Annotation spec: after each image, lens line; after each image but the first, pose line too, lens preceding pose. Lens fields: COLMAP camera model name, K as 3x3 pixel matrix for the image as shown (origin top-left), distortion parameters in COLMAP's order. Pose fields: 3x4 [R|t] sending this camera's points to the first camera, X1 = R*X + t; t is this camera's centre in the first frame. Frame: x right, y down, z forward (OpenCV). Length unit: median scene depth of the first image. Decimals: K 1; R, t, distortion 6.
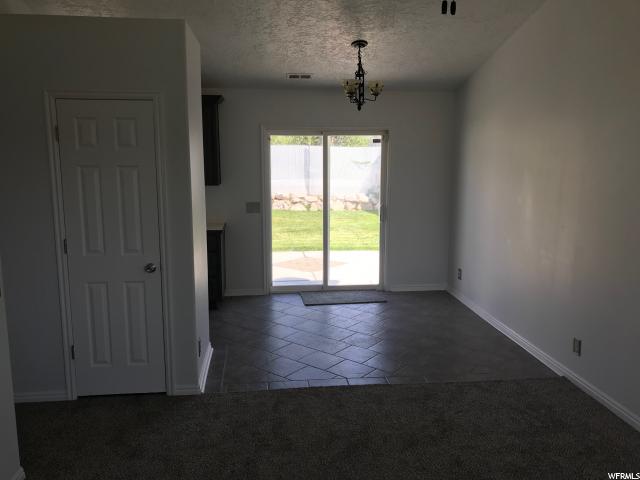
lens RADIAL K [[524.5, 0, 319.8], [0, 524.5, 227.2], [0, 0, 1]] dist [0.086377, -0.188132]
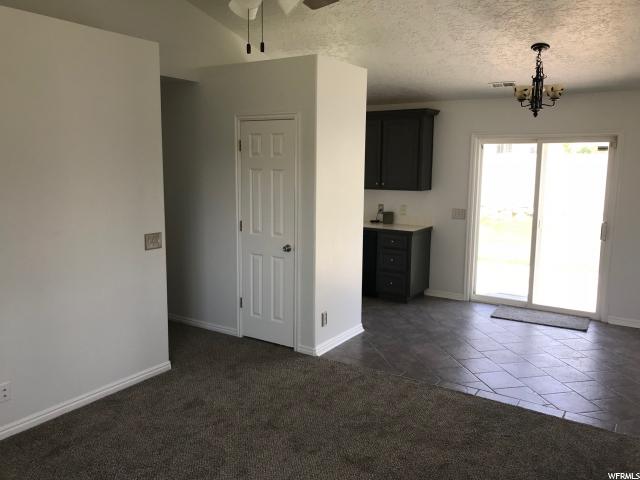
lens RADIAL K [[524.5, 0, 319.8], [0, 524.5, 227.2], [0, 0, 1]] dist [0.086377, -0.188132]
pose [[0.772251, 0.085491, -0.629539, 0.391637], [-0.097762, 0.995094, 0.015210, -0.001235], [0.627750, 0.049799, 0.776820, 0.031652]]
